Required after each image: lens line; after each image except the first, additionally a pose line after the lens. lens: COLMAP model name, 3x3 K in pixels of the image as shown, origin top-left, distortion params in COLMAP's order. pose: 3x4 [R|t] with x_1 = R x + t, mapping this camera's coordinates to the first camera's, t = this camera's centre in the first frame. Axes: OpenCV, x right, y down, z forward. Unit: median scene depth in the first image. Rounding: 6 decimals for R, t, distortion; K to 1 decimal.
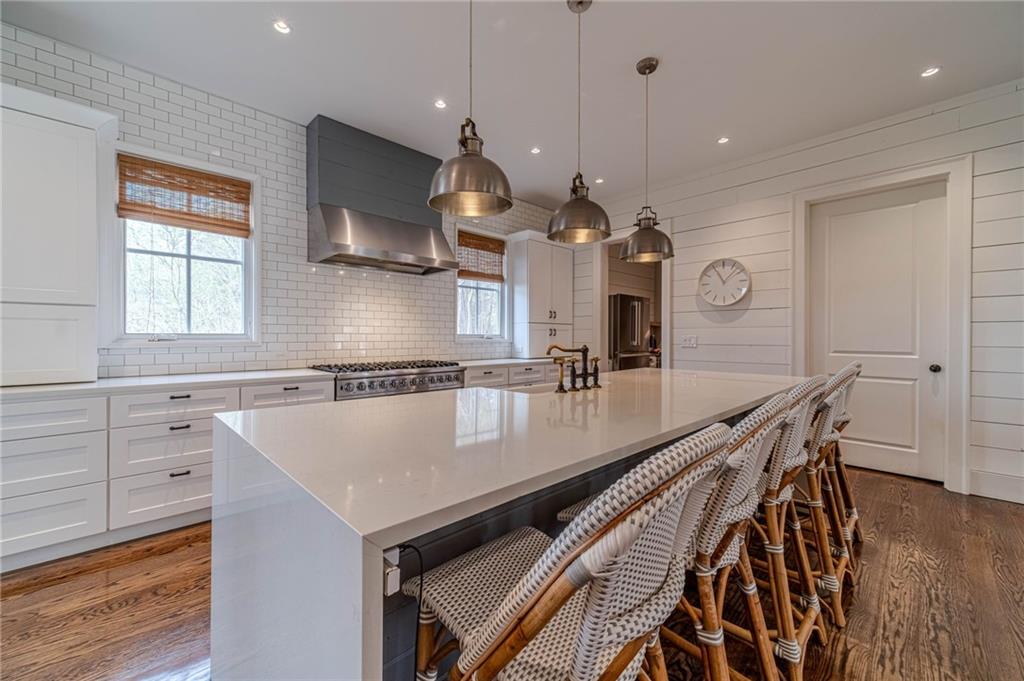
lens RADIAL K [[403.7, 0, 506.3], [0, 403.7, 335.9], [0, 0, 1]] dist [0.004365, 0.000407]
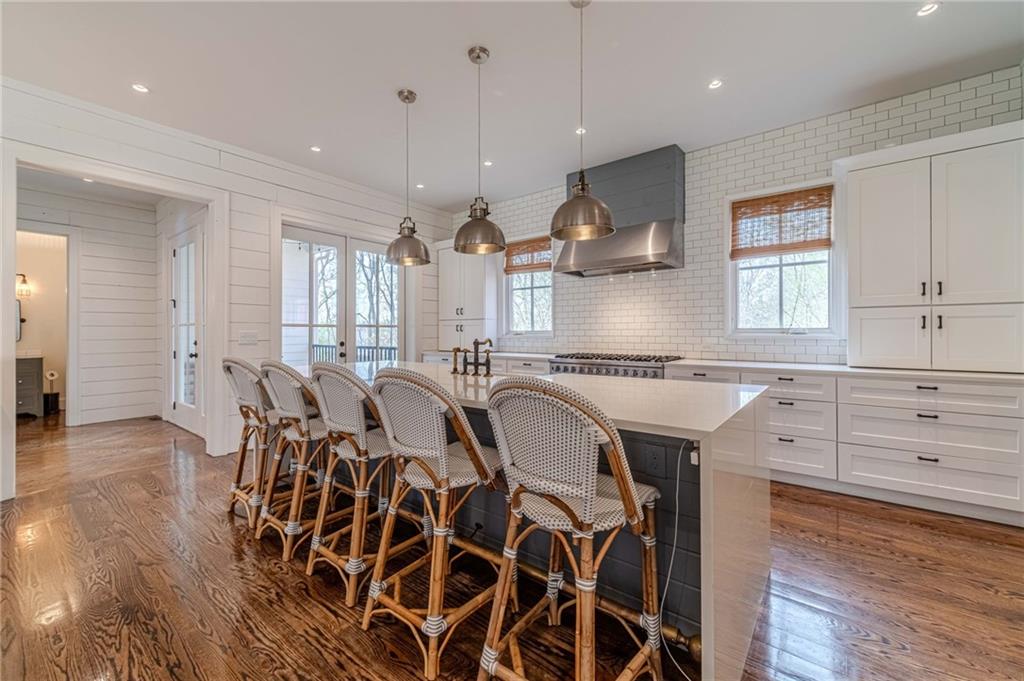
lens RADIAL K [[403.7, 0, 504.1], [0, 403.7, 334.9], [0, 0, 1]] dist [0.004365, 0.000407]
pose [[0.130639, 0.004350, -0.991420, 1.359882], [0.006329, 0.999966, 0.005222, 0.004084], [0.991410, -0.006957, 0.130607, 0.897435]]
